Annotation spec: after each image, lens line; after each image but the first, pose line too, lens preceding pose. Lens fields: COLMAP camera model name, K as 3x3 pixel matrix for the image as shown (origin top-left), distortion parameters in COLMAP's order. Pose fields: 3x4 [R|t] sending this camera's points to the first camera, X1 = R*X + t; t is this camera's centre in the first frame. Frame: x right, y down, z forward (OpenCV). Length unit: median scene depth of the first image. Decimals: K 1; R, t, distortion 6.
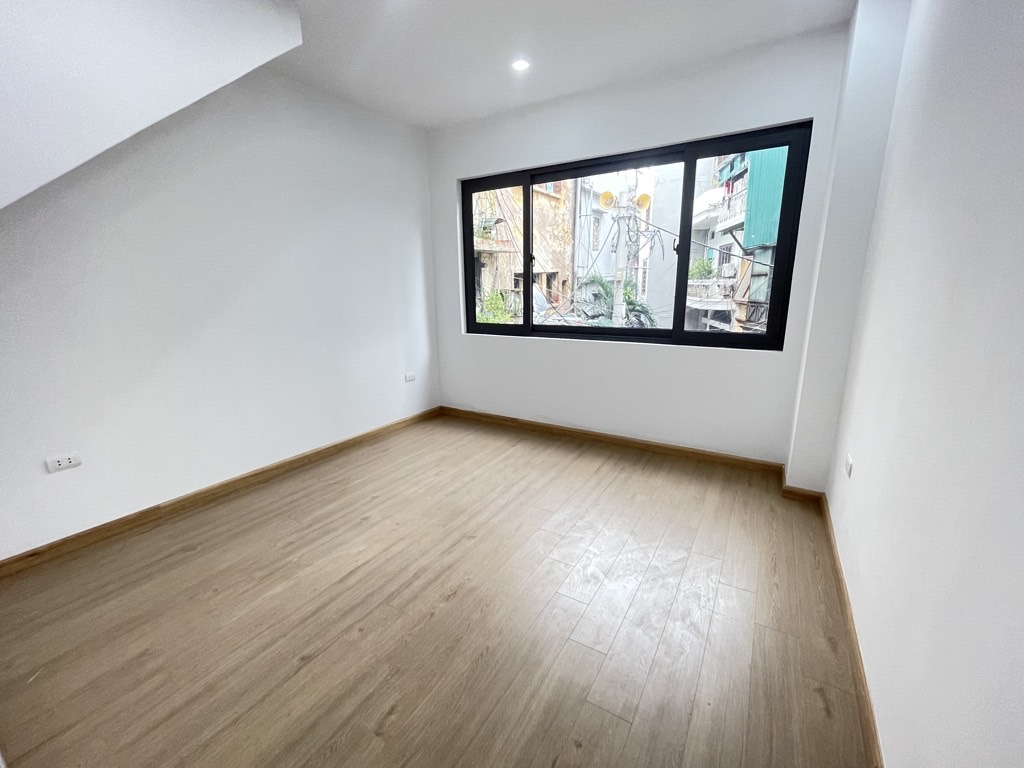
lens RADIAL K [[413.1, 0, 506.3], [0, 413.1, 384.2], [0, 0, 1]] dist [-0.002616, -0.000163]
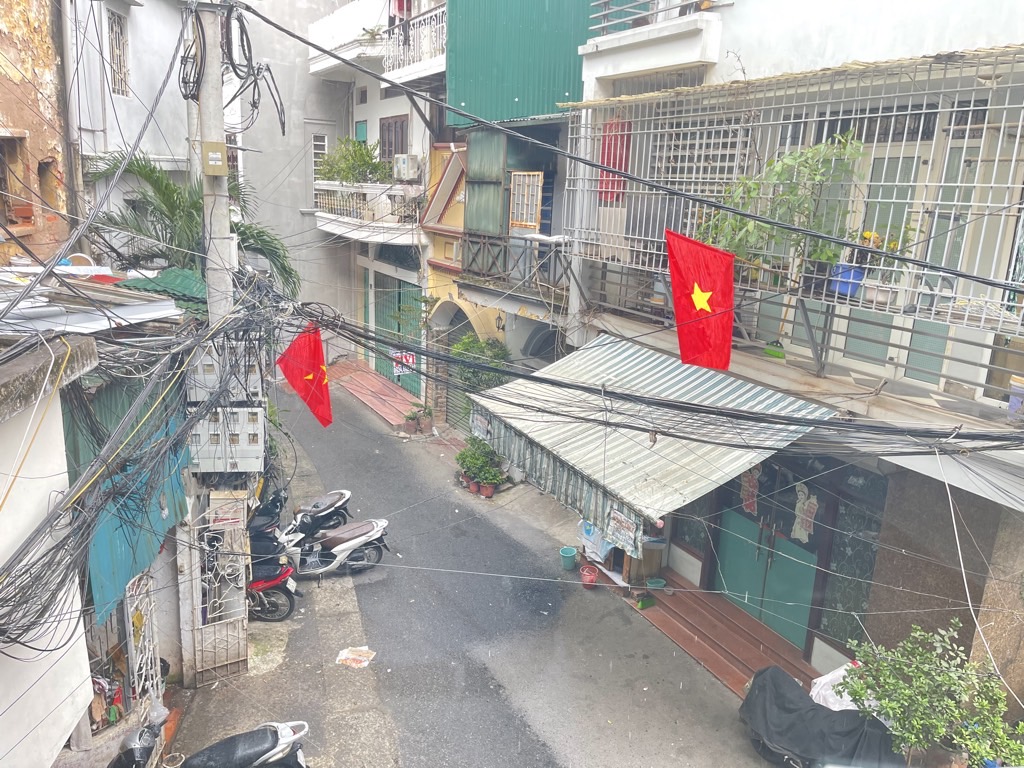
lens RADIAL K [[776.5, 0, 507.7], [0, 776.5, 389.6], [0, 0, 1]] dist [-0.001564, -0.008708]
pose [[0.785008, -0.098468, 0.611609, 0.021307], [0.083108, 0.995101, 0.053538, -0.048391], [-0.613885, 0.008802, 0.789346, 0.187761]]
